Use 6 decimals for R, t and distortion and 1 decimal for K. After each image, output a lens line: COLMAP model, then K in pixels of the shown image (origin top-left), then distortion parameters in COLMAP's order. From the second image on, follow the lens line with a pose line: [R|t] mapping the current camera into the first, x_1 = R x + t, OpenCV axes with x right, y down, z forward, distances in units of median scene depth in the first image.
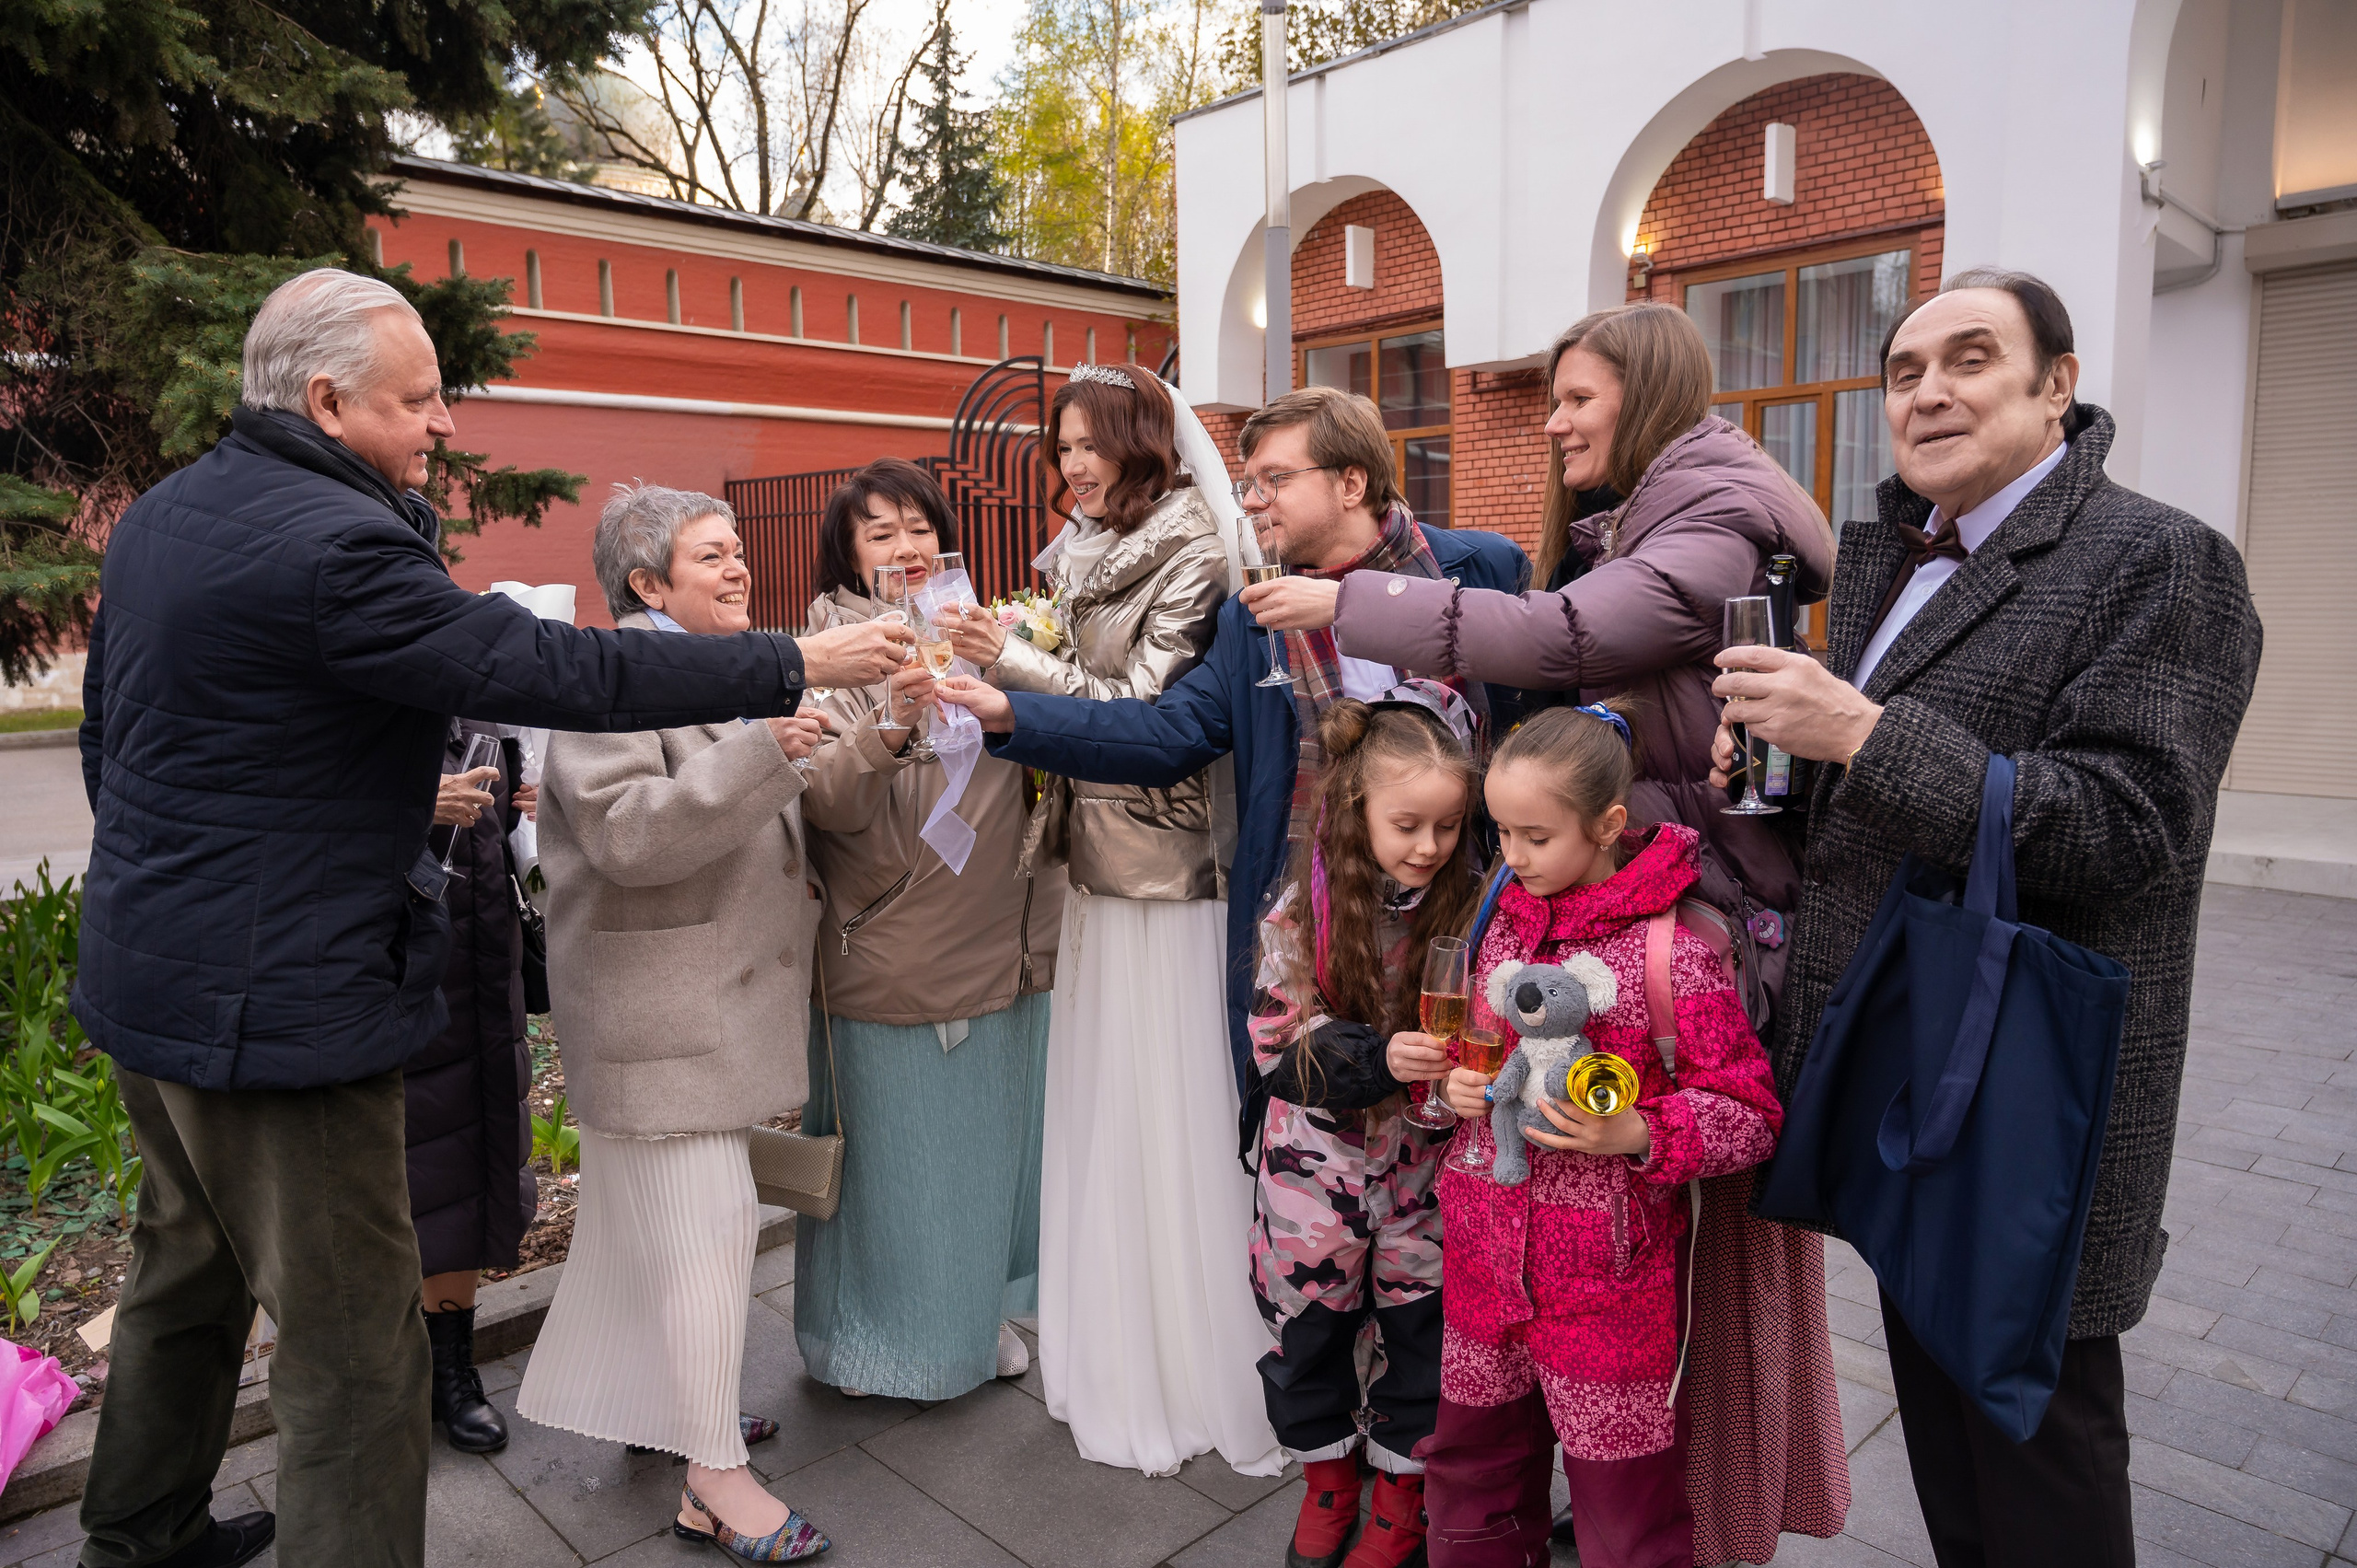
lens RADIAL K [[1556.3, 0, 1171.4], [0, 1556.3, 793.0], [0, 0, 1]] dist [-0.014999, 0.009349]
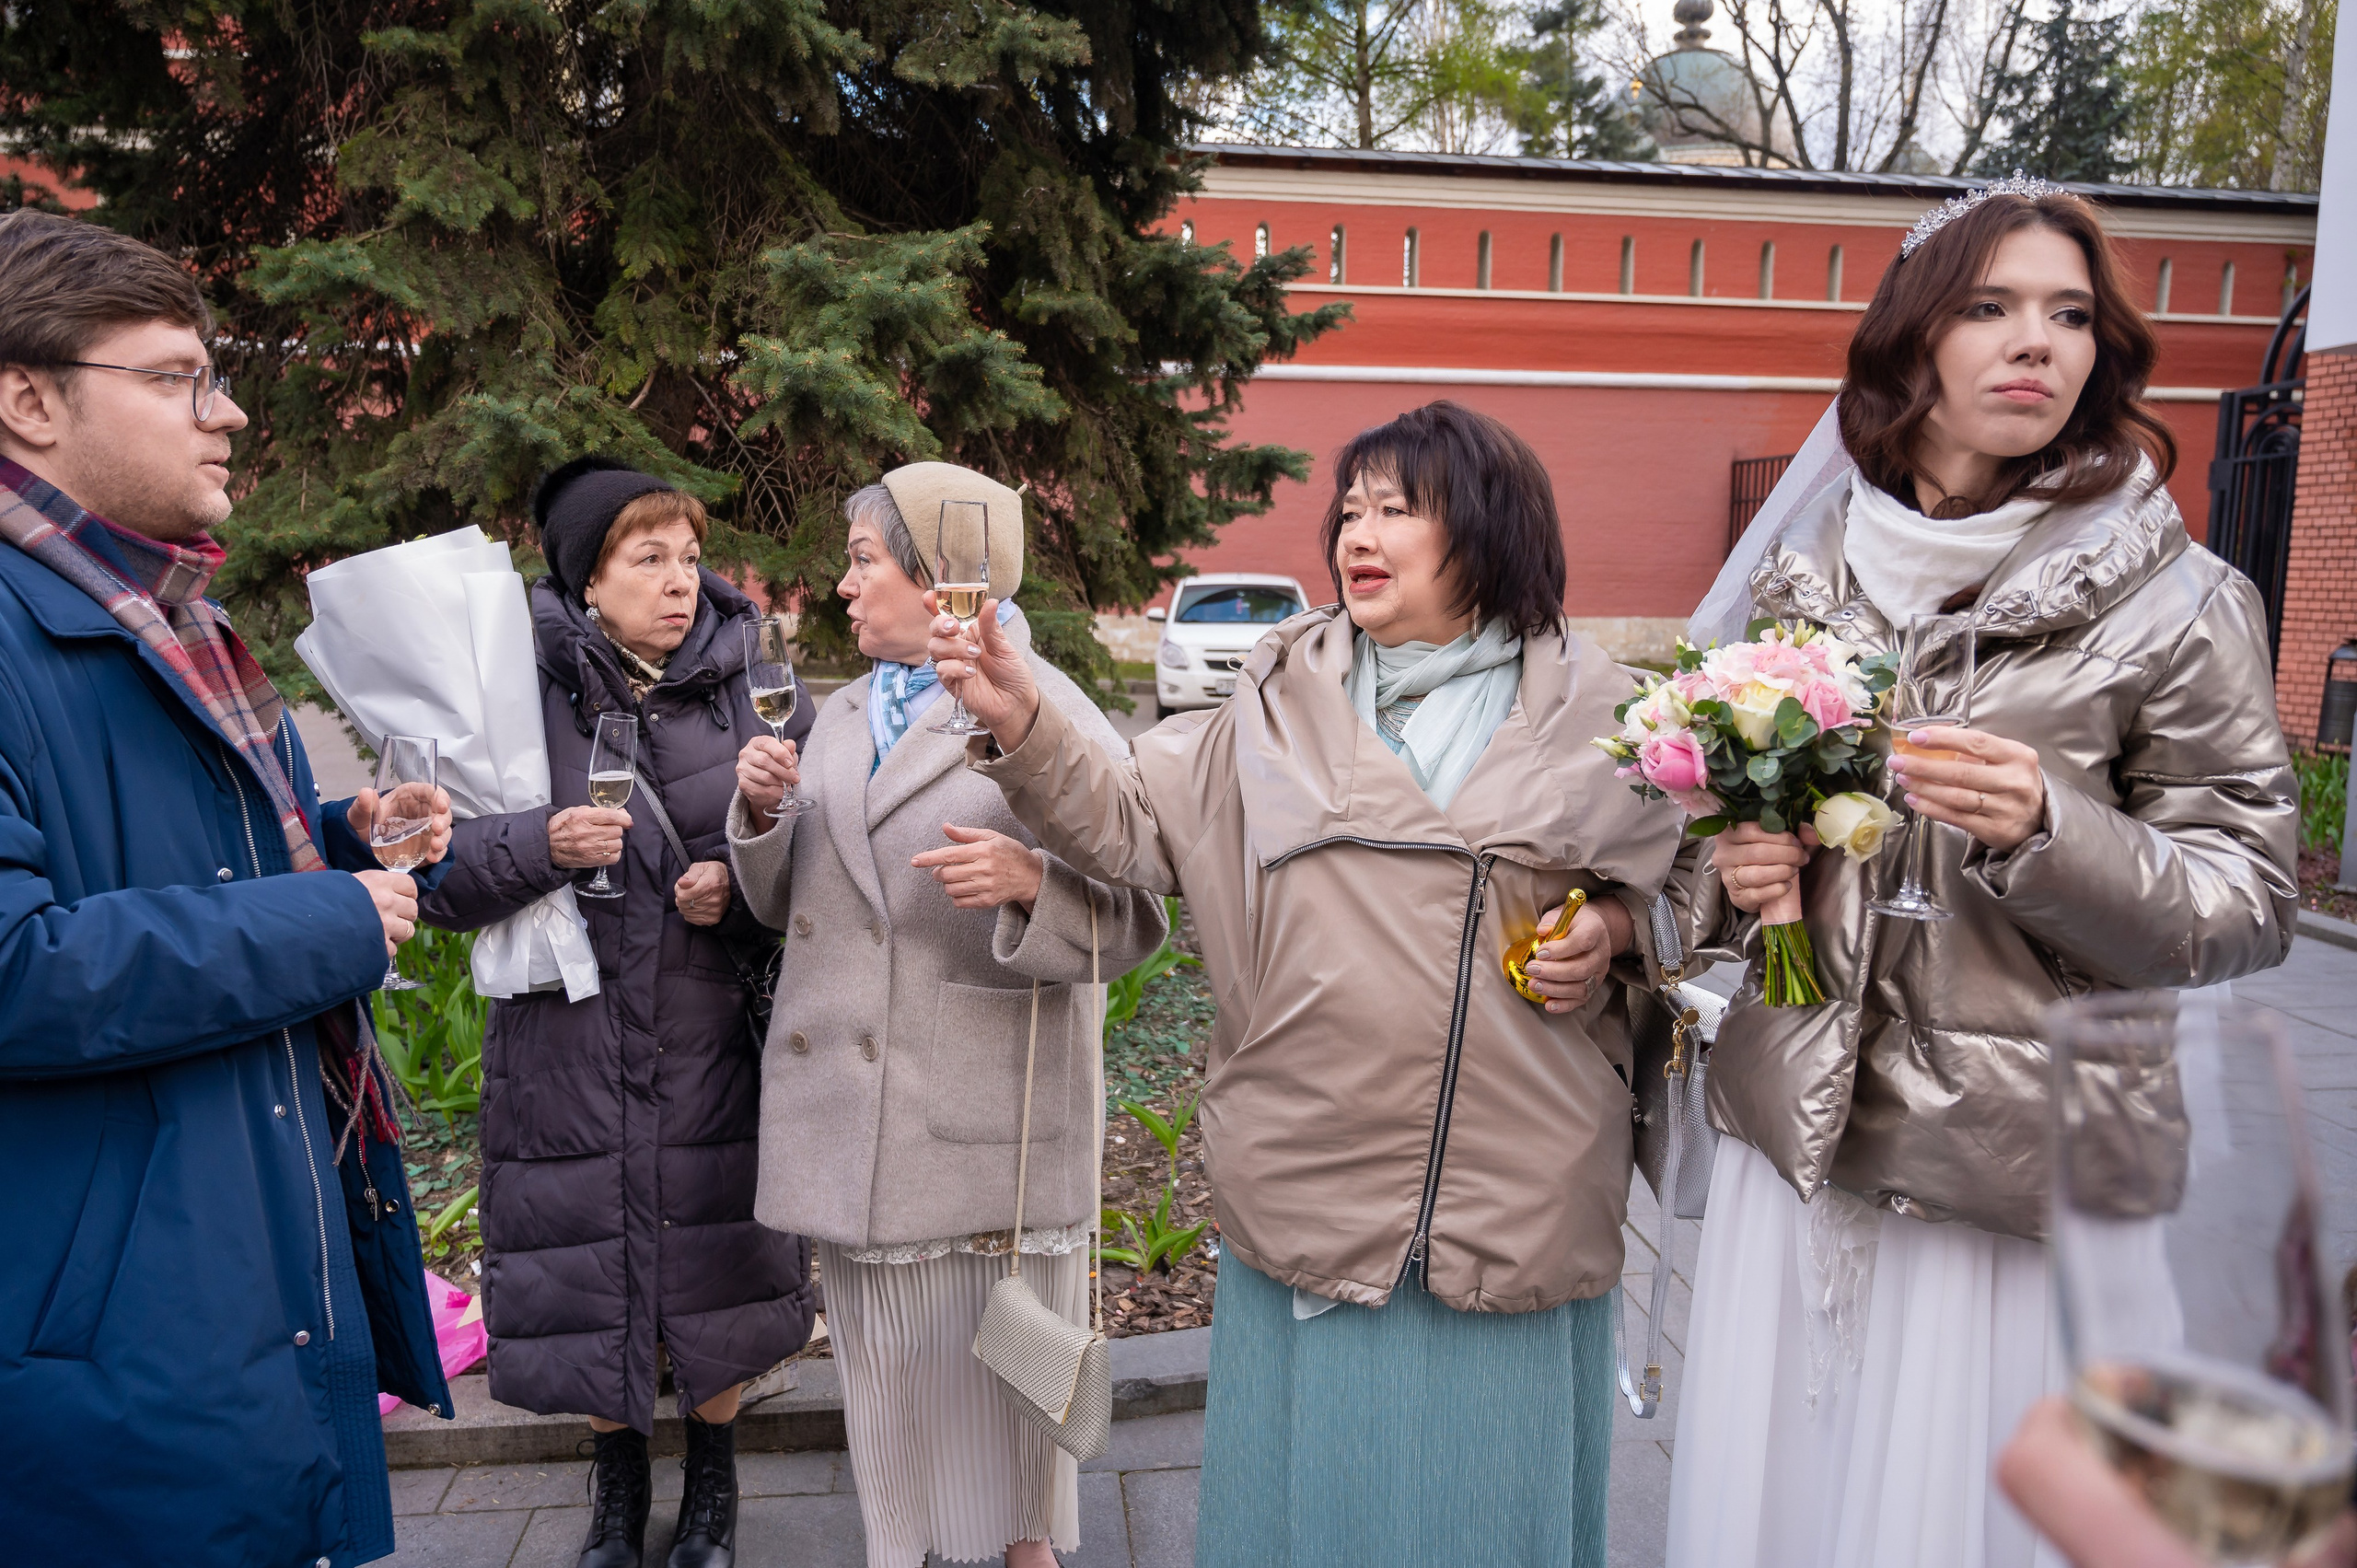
lens RADIAL K [[1556.3, 0, 1171.7], [0, 1556.3, 783.1], [0, 0, 1]] dist [-0.014999, 0.009349]
pose [[0.793384, 0.104993, -0.599599, 0.053961], [-0.102336, 0.993999, 0.038644, -0.017369], [0.600058, 0.030701, 0.799367, 0.103213]]
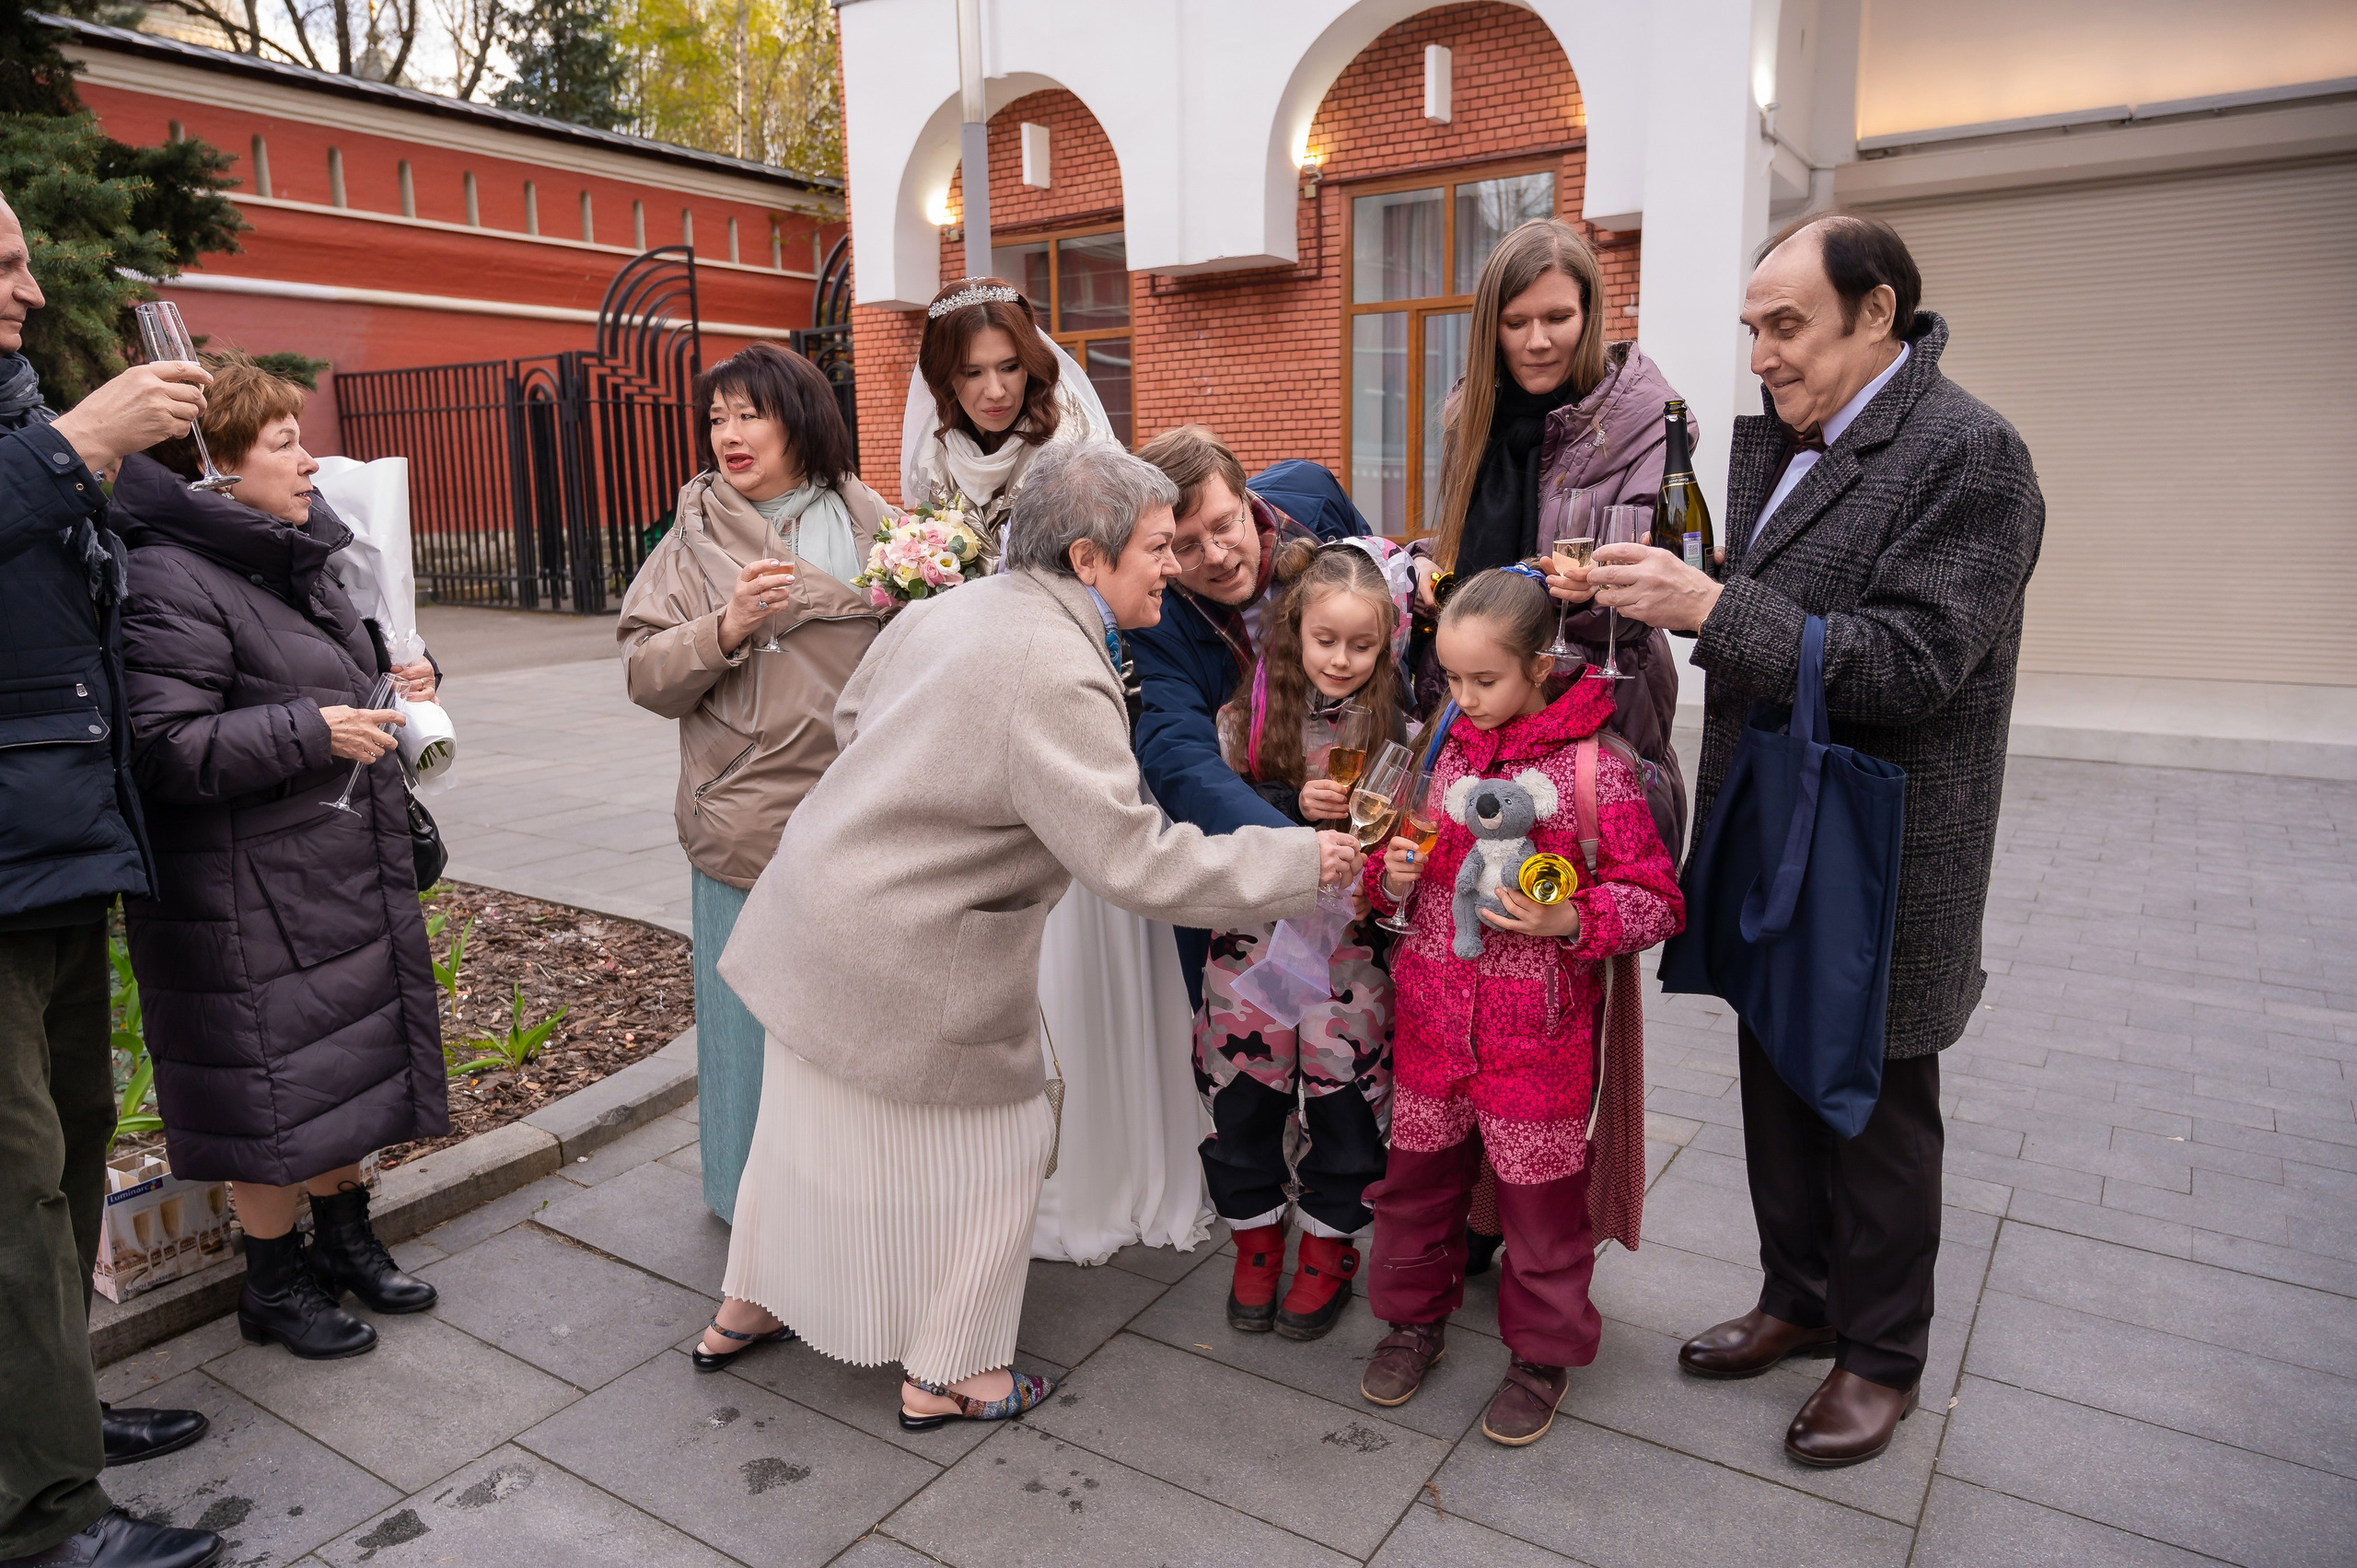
lens RADIAL K [[1556.3, 0, 1150.9], [0, 1556.3, 792.5], [0, 0, 1]] dist [-0.014999, 0.009349]
pose [[0.976261, -0.041933, 0.212500, -0.042971], [0.029301, 0.997630, 0.062251, 0.006145], [-0.214606, -0.054547, 0.975176, -0.020180]]
